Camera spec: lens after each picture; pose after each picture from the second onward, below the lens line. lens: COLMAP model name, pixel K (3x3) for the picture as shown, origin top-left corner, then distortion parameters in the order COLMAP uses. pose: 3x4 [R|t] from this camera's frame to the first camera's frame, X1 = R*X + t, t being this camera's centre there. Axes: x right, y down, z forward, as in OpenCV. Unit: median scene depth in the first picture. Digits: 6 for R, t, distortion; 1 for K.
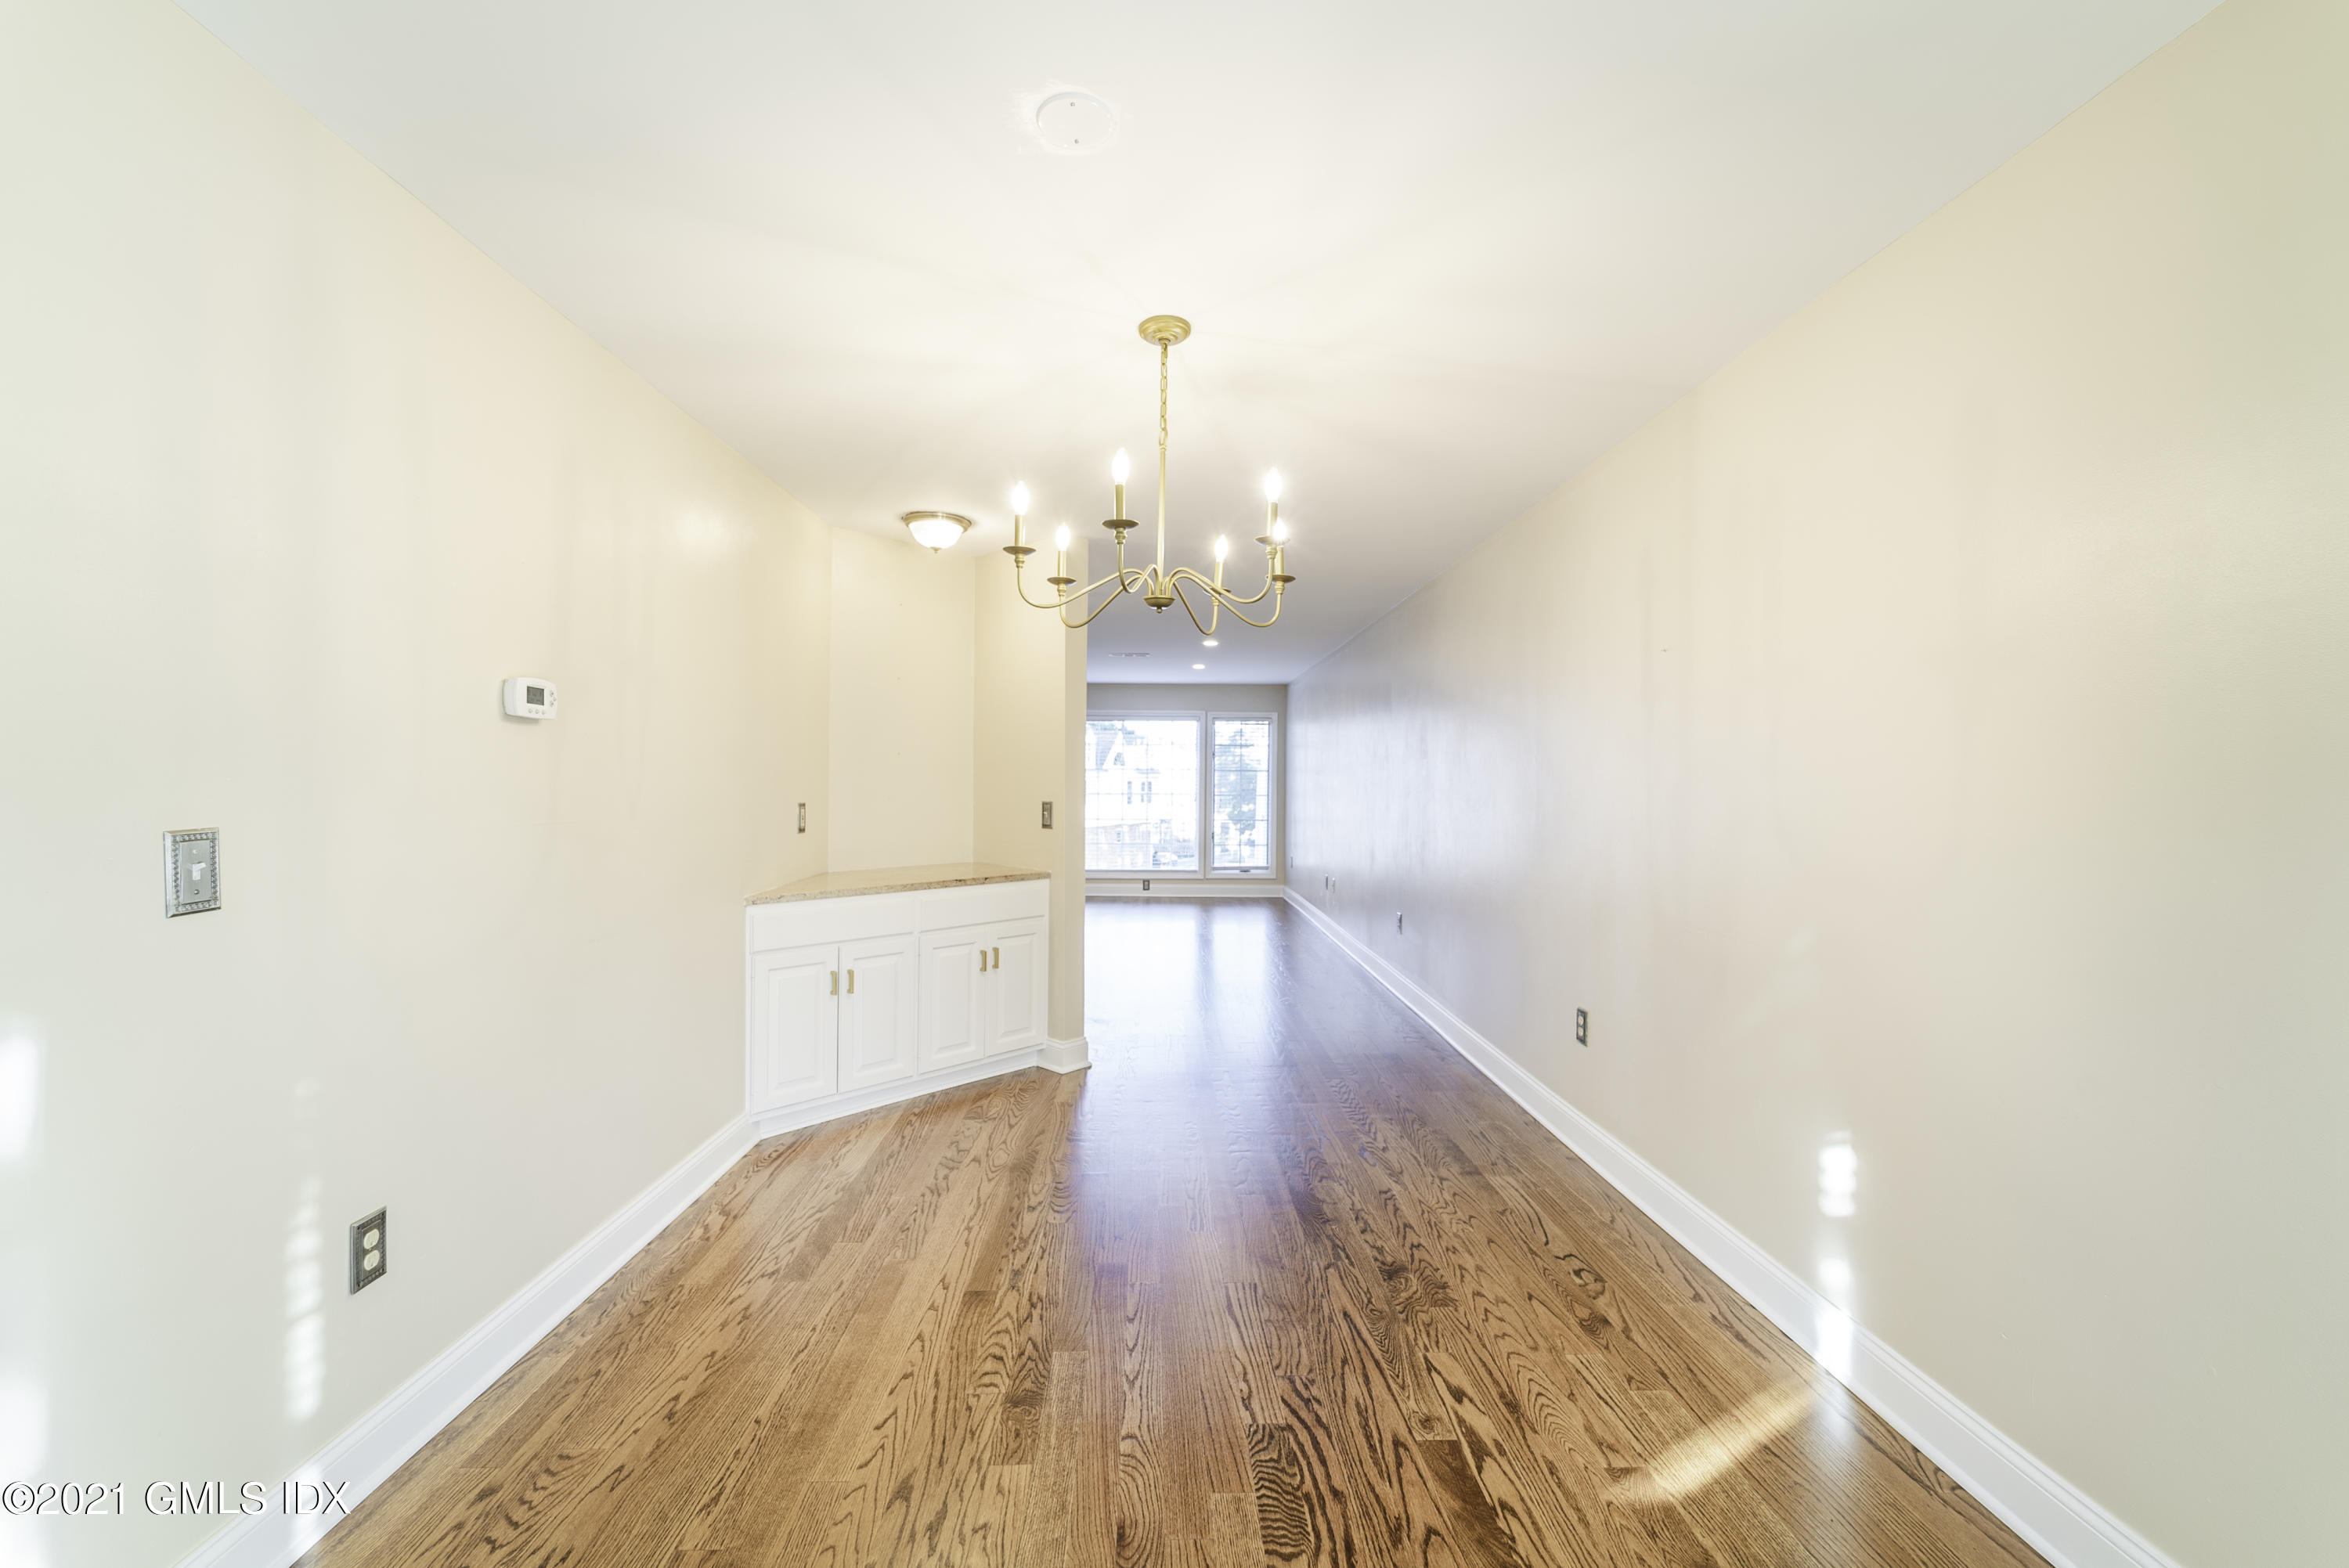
lens RADIAL K [[941.1, 0, 1176.0], [0, 941.1, 793.4], [0, 0, 1]] dist [-0.000563, -0.002323]
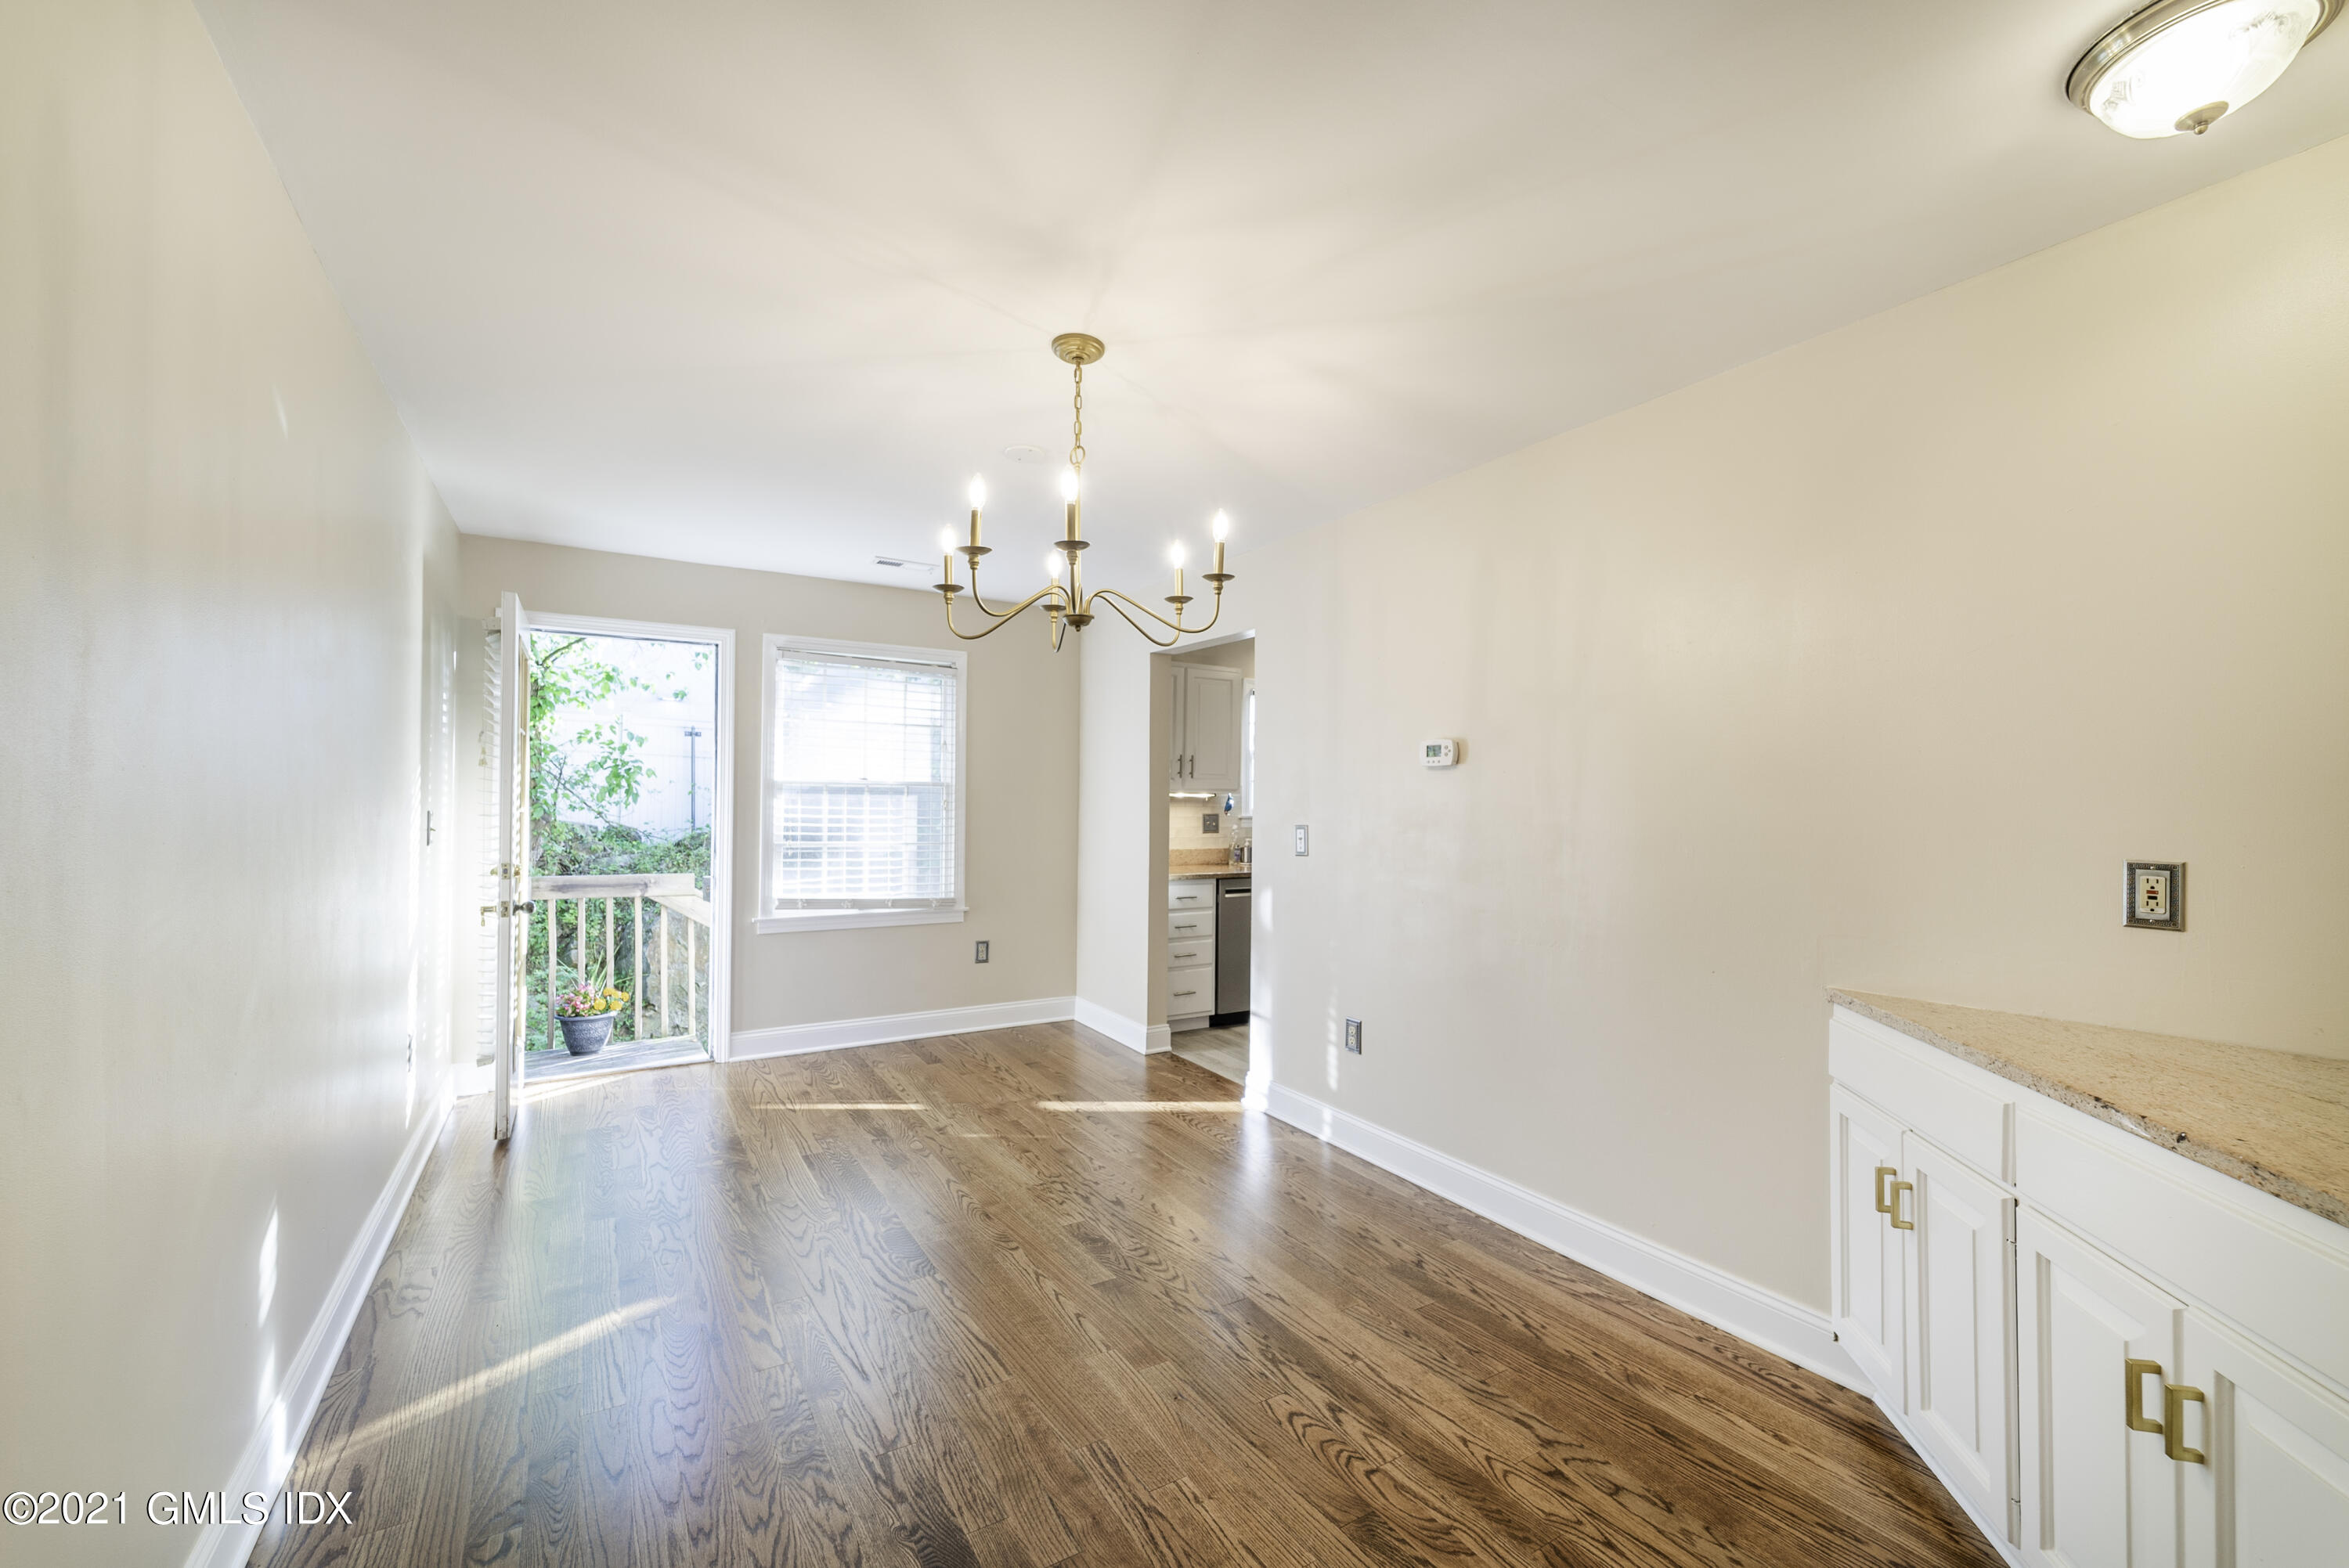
lens RADIAL K [[941.1, 0, 1176.0], [0, 941.1, 793.4], [0, 0, 1]] dist [-0.000563, -0.002323]
pose [[-0.865214, -0.021420, -0.500946, 0.386056], [-0.019411, 0.999769, -0.009223, -0.014692], [0.501027, 0.001744, -0.865430, 1.911533]]
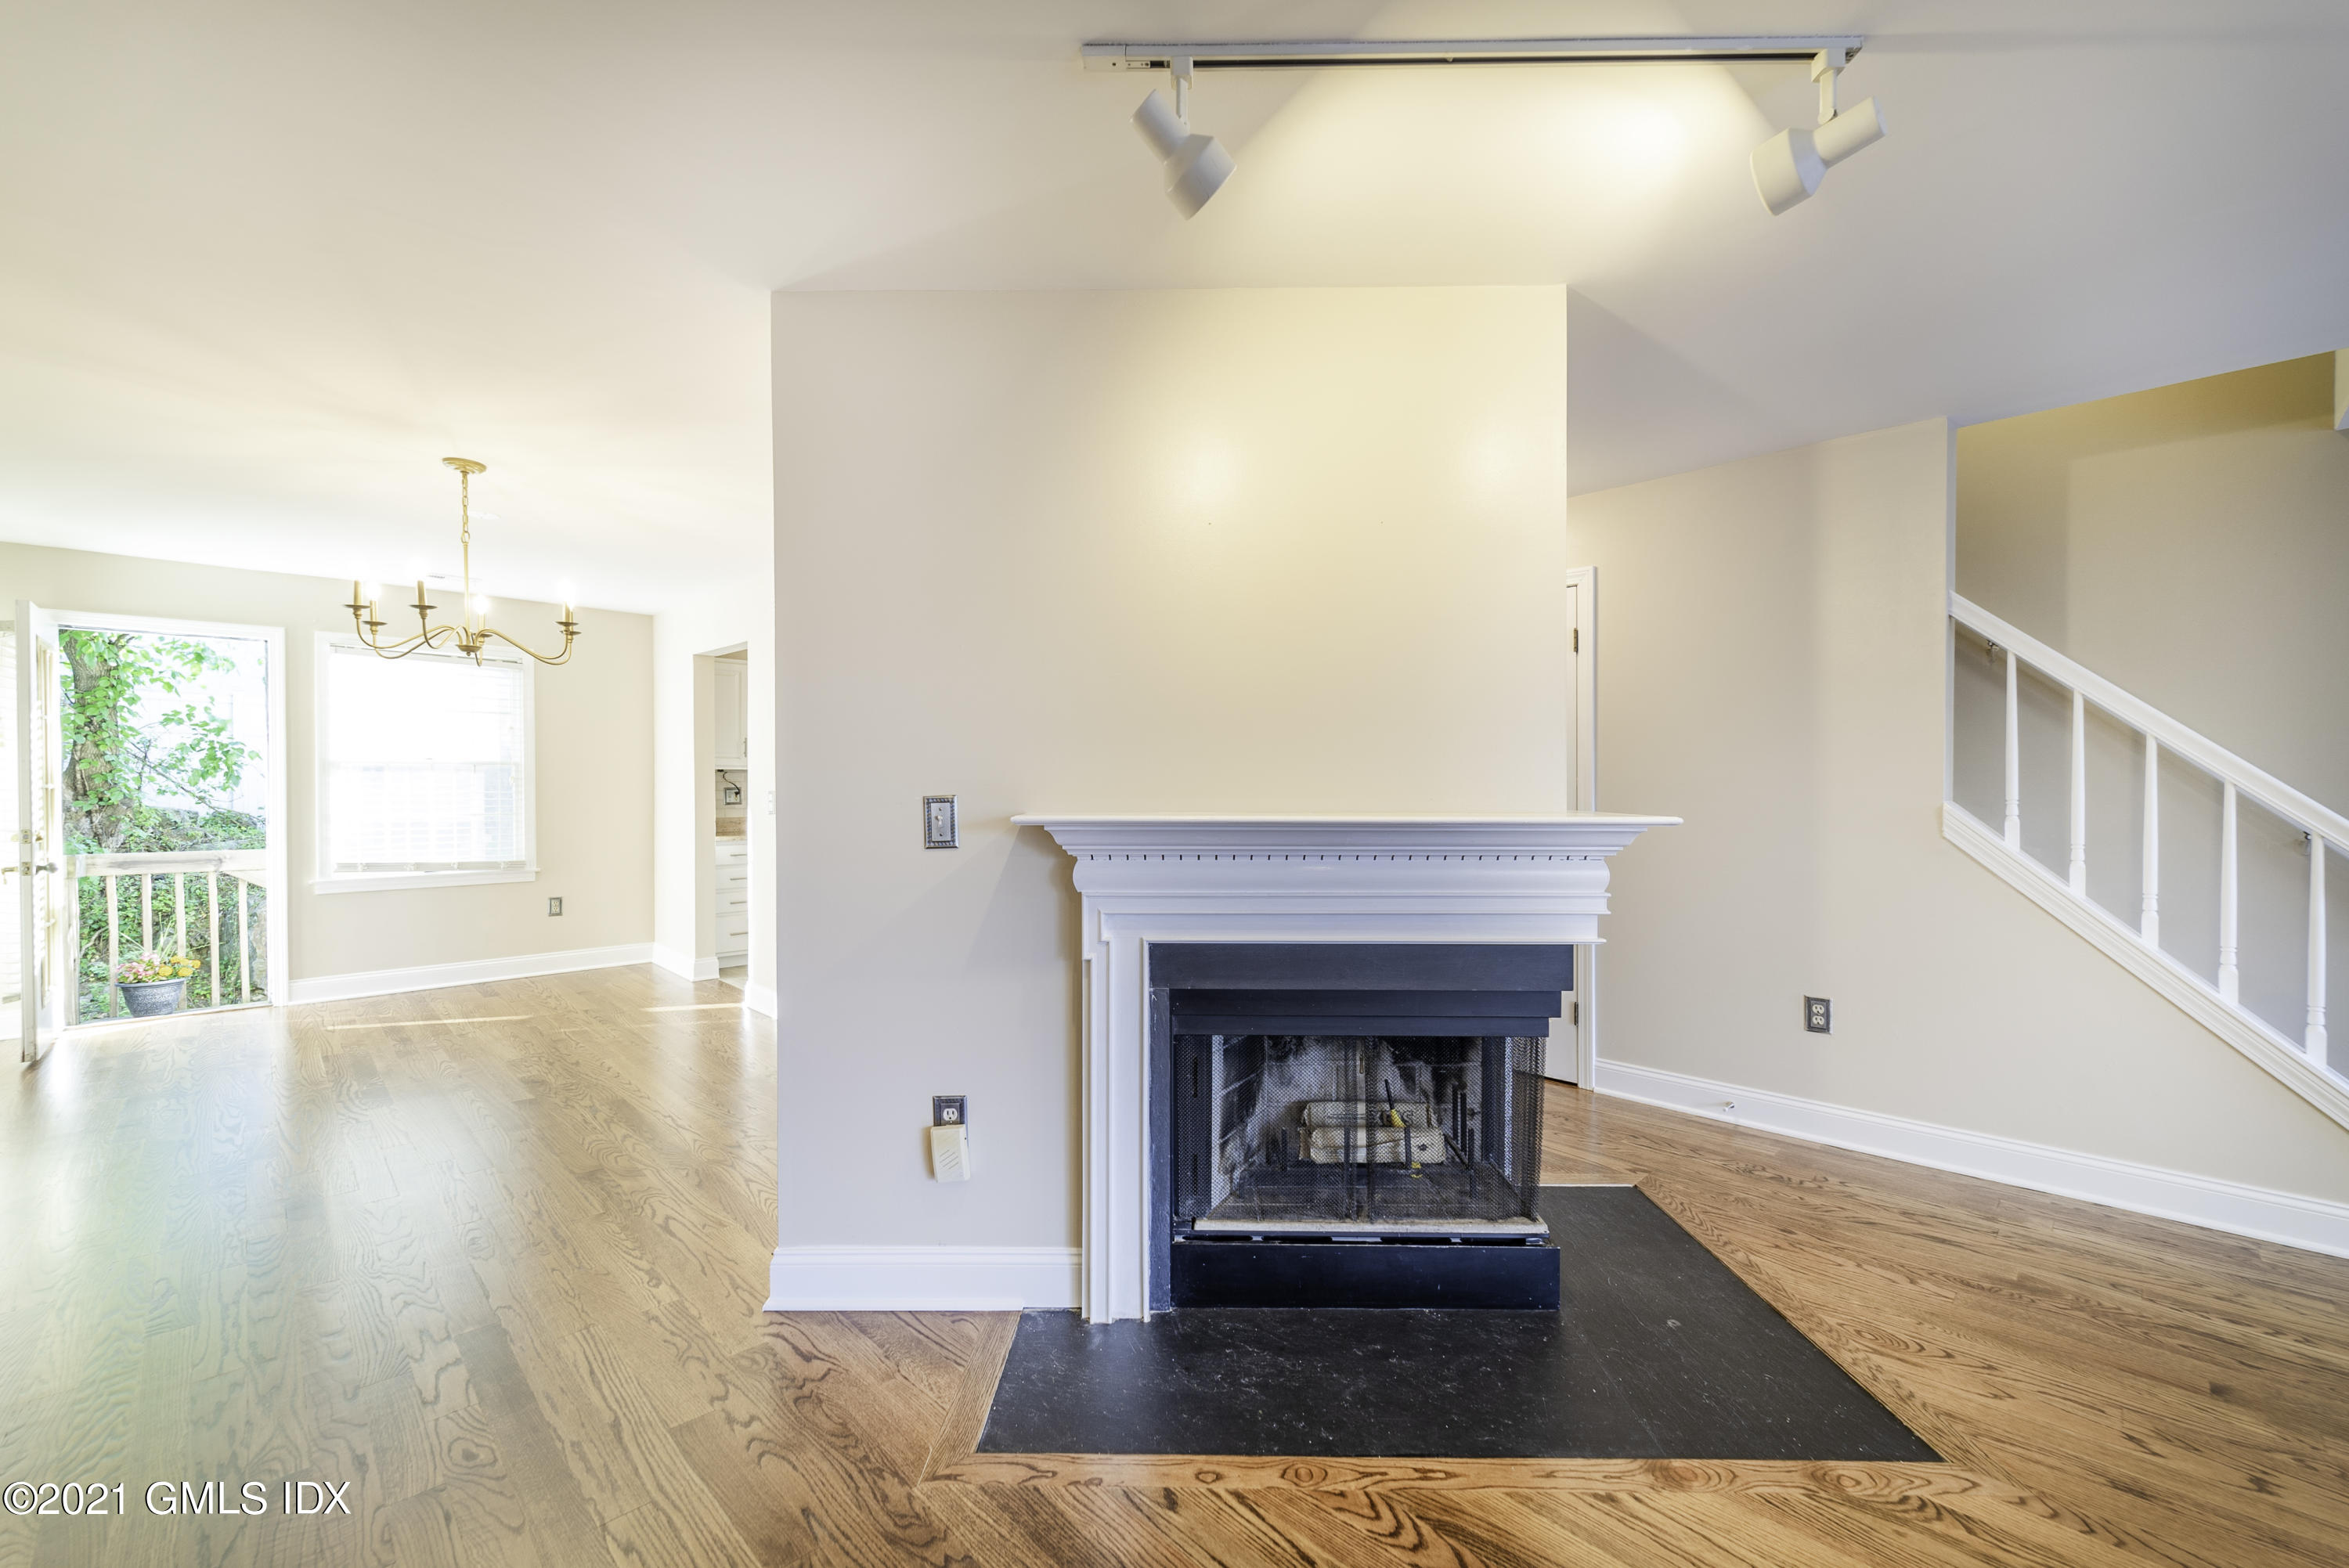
lens RADIAL K [[941.1, 0, 1176.0], [0, 941.1, 793.4], [0, 0, 1]] dist [-0.000563, -0.002323]
pose [[-0.730489, -0.001365, -0.682923, 0.178832], [-0.008541, 0.999938, 0.007137, 0.002839], [0.682871, 0.011047, -0.730455, 2.842788]]
